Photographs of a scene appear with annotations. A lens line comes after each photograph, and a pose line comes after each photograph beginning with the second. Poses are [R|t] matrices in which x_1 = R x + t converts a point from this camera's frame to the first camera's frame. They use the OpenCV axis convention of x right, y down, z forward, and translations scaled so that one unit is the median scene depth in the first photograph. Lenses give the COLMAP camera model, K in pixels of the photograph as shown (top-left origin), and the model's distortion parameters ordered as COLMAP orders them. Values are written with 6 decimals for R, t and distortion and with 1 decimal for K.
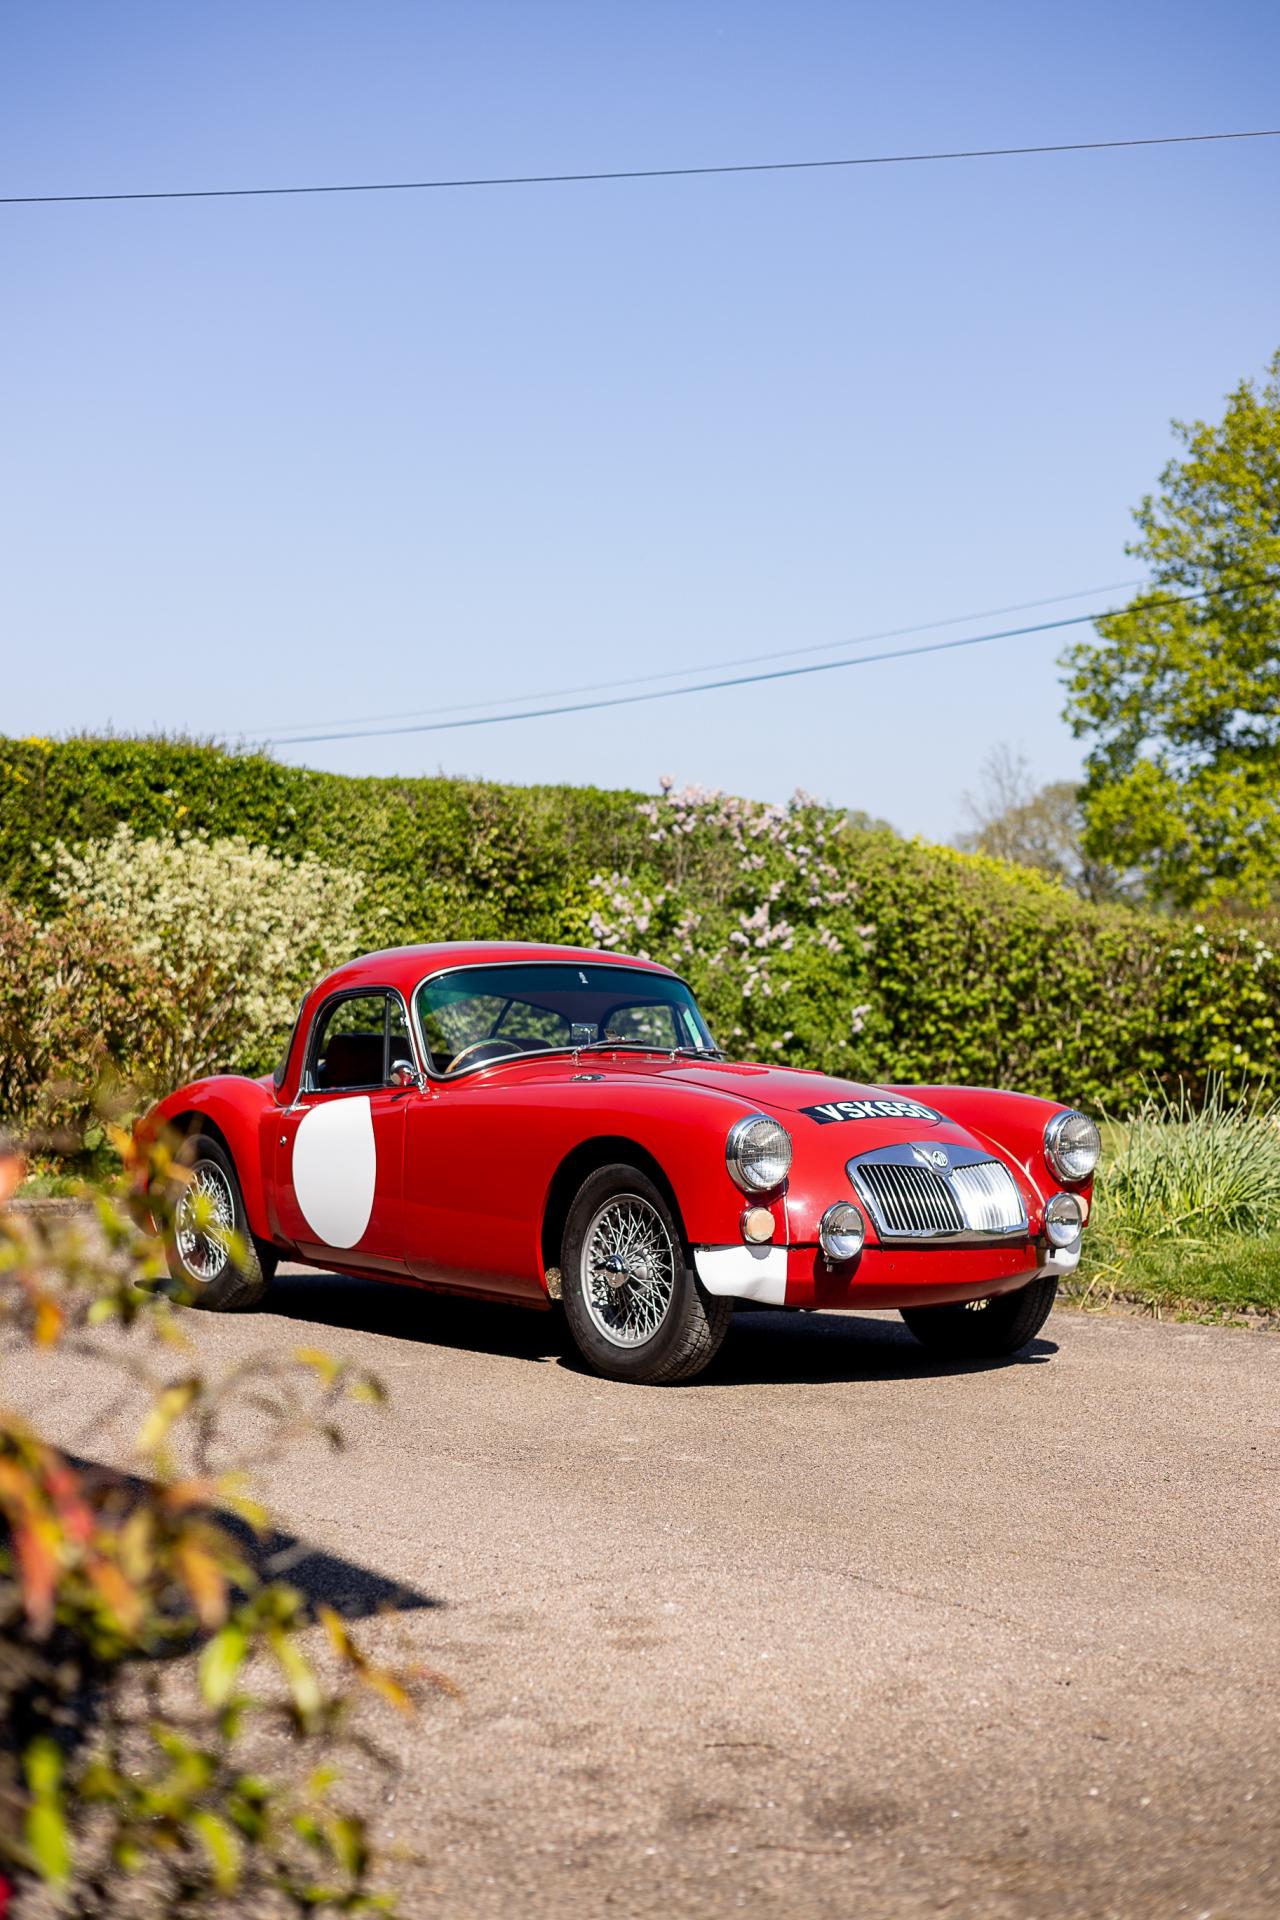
lens RADIAL K [[2707.8, 0, 670.3], [0, 2707.8, 966.9], [0, 0, 1]] dist [-0.004980, 0.008979]
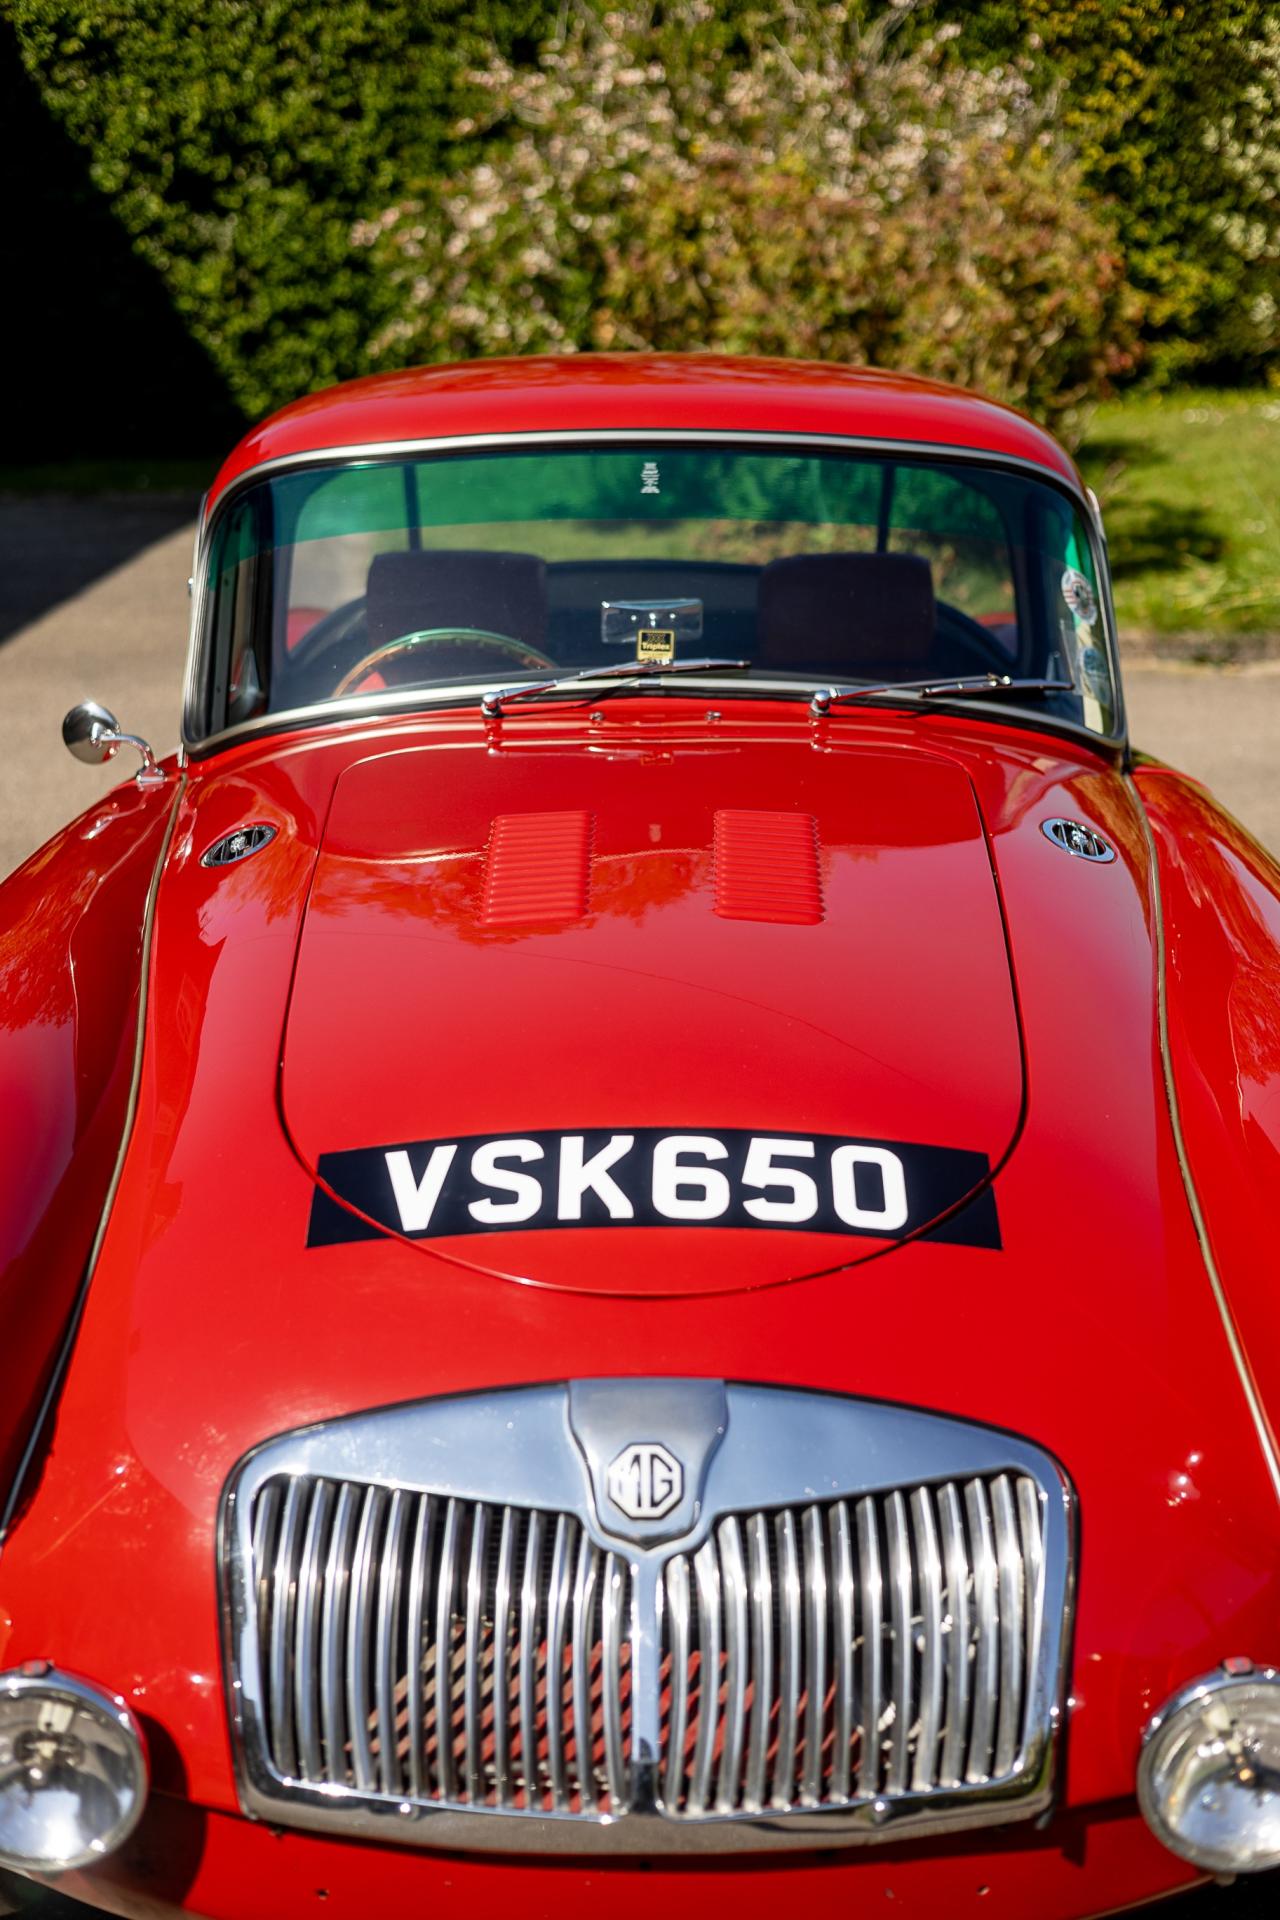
lens RADIAL K [[2701.6, 0, 637.6], [0, 2701.6, 965.9], [0, 0, 1]] dist [-0.006610, 0.117450]
pose [[0.785143, 0.149889, -0.600902, 0.083156], [0.034932, 0.958008, 0.284607, -0.015574], [0.618328, -0.244448, 0.746937, 0.285106]]
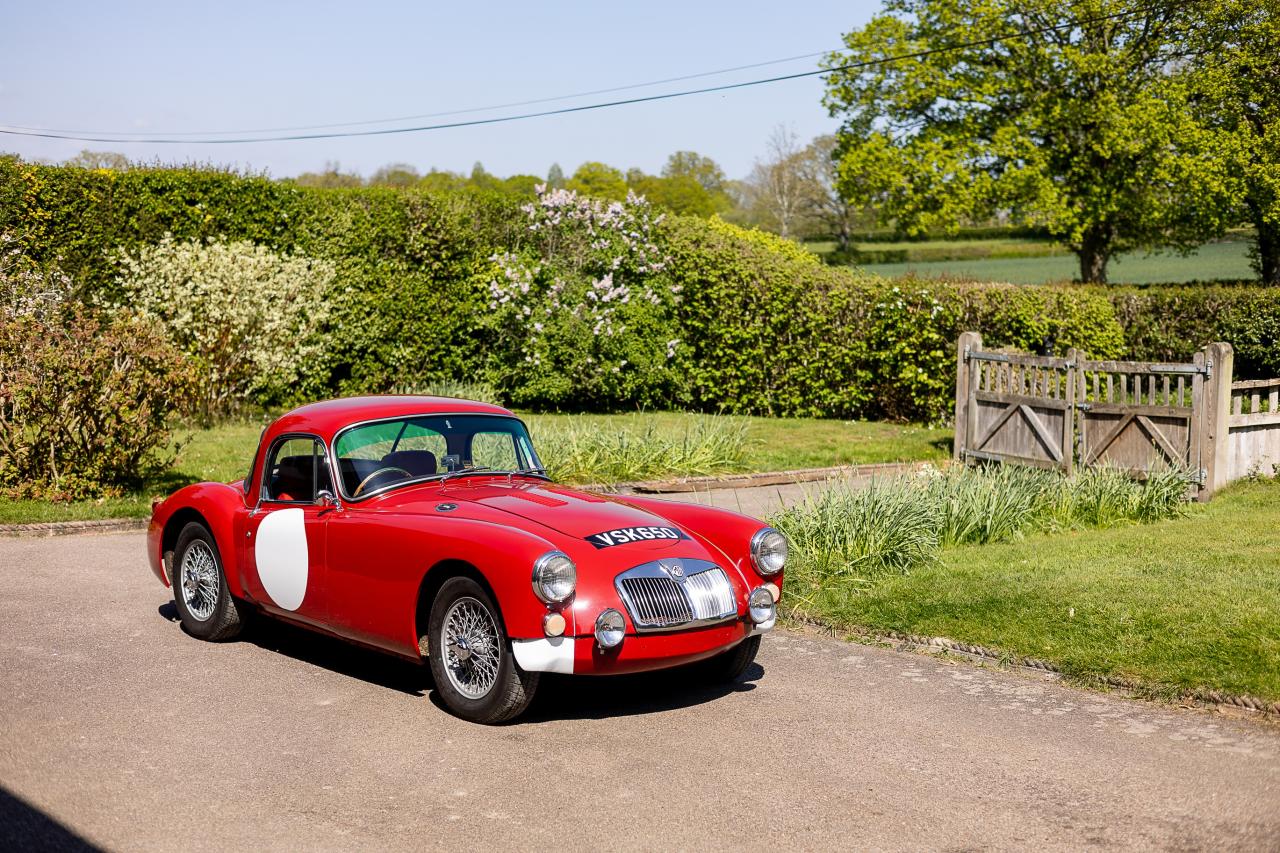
lens RADIAL K [[1801.1, 0, 657.6], [0, 1801.1, 430.6], [0, 0, 1]] dist [-0.006610, 0.117450]
pose [[0.998784, -0.011958, 0.047831, 0.014308], [0.007128, 0.994970, 0.099920, -0.036907], [-0.048785, -0.099458, 0.993845, 0.004586]]
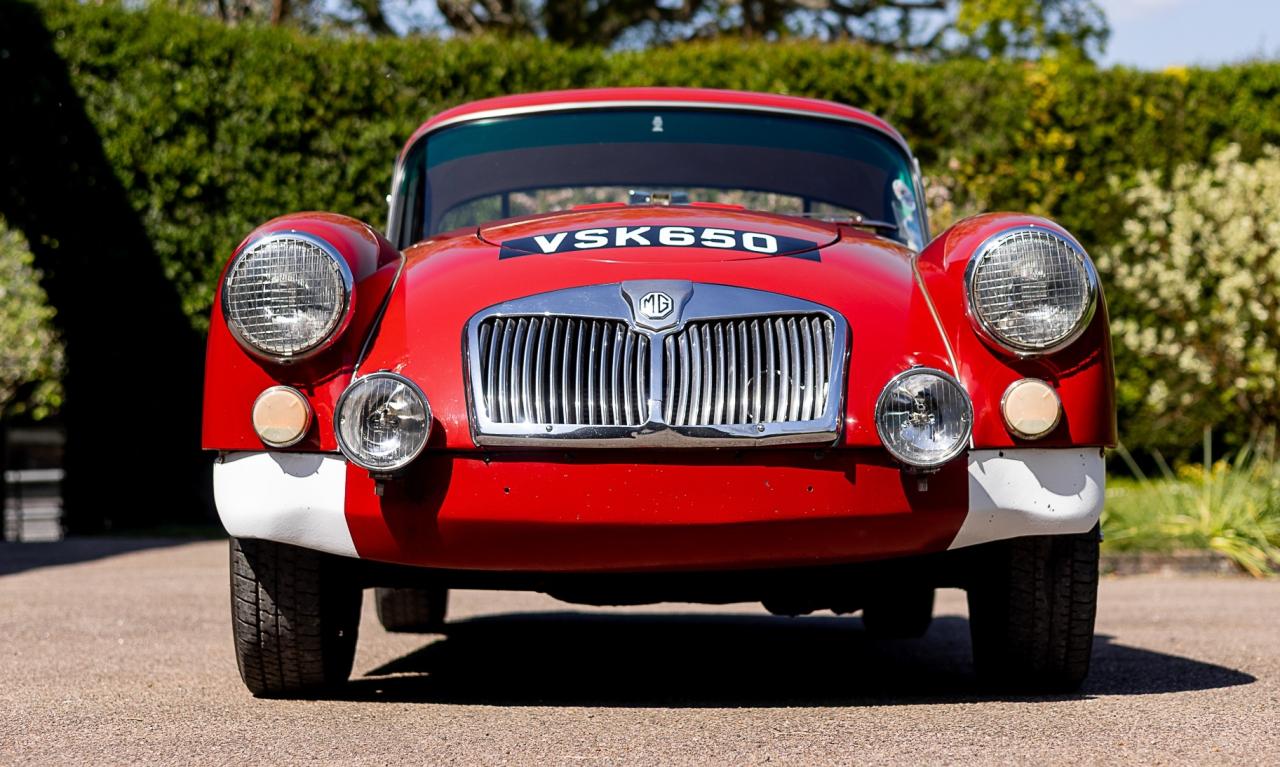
lens RADIAL K [[2693.8, 0, 640.7], [0, 2693.8, 224.7], [0, 0, 1]] dist [-0.006710, 0.332469]
pose [[0.785380, -0.076494, -0.614269, 0.151809], [0.028827, 0.995778, -0.087144, 0.035439], [0.618342, 0.050734, 0.784270, 0.193744]]
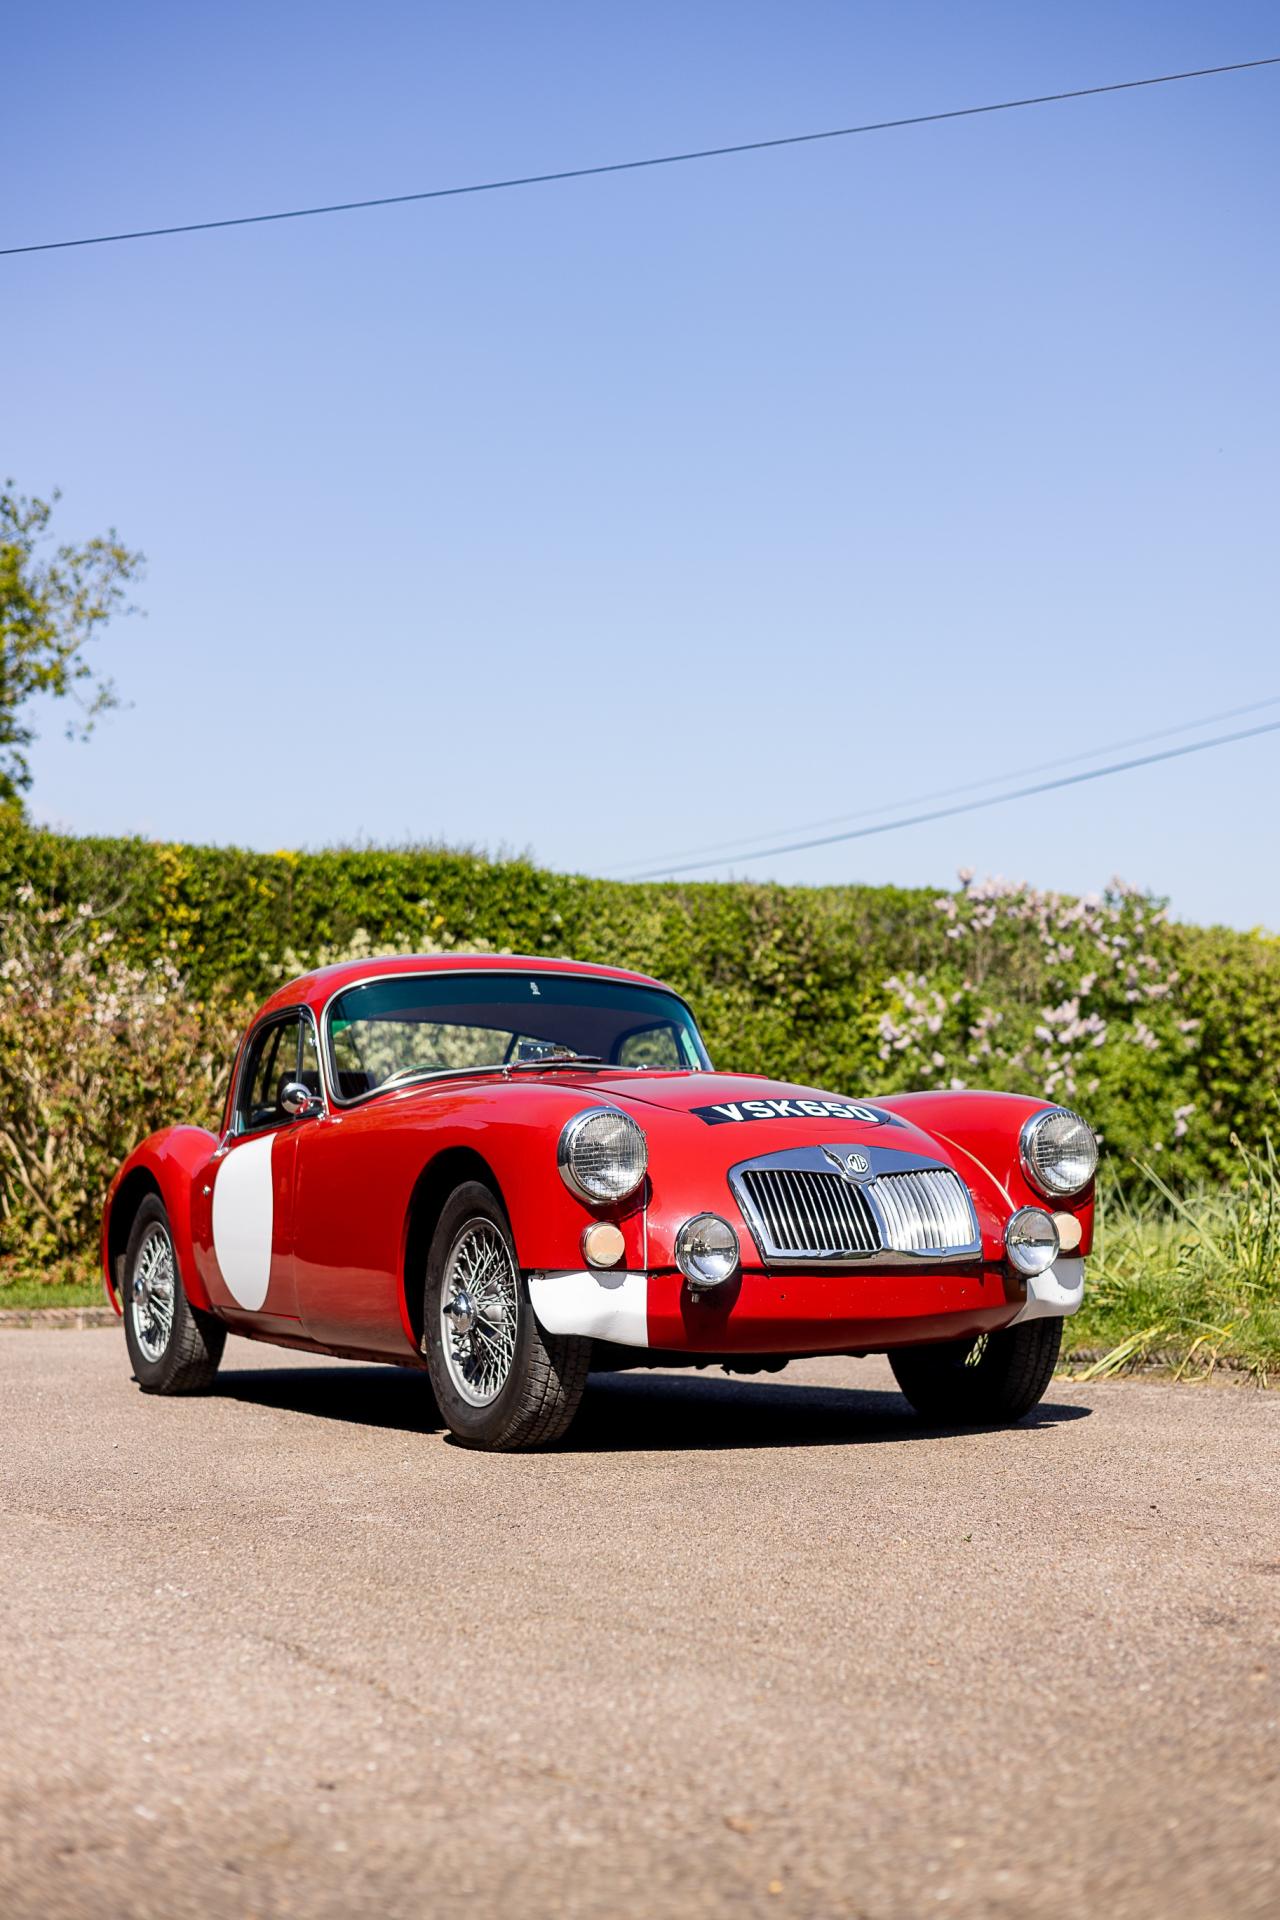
lens RADIAL K [[2707.8, 0, 670.3], [0, 2707.8, 966.9], [0, 0, 1]] dist [-0.004980, 0.008979]
pose [[0.983687, -0.040892, -0.175177, 0.064698], [0.030020, 0.997481, -0.064269, 0.021650], [0.177363, 0.057962, 0.982437, 0.070315]]
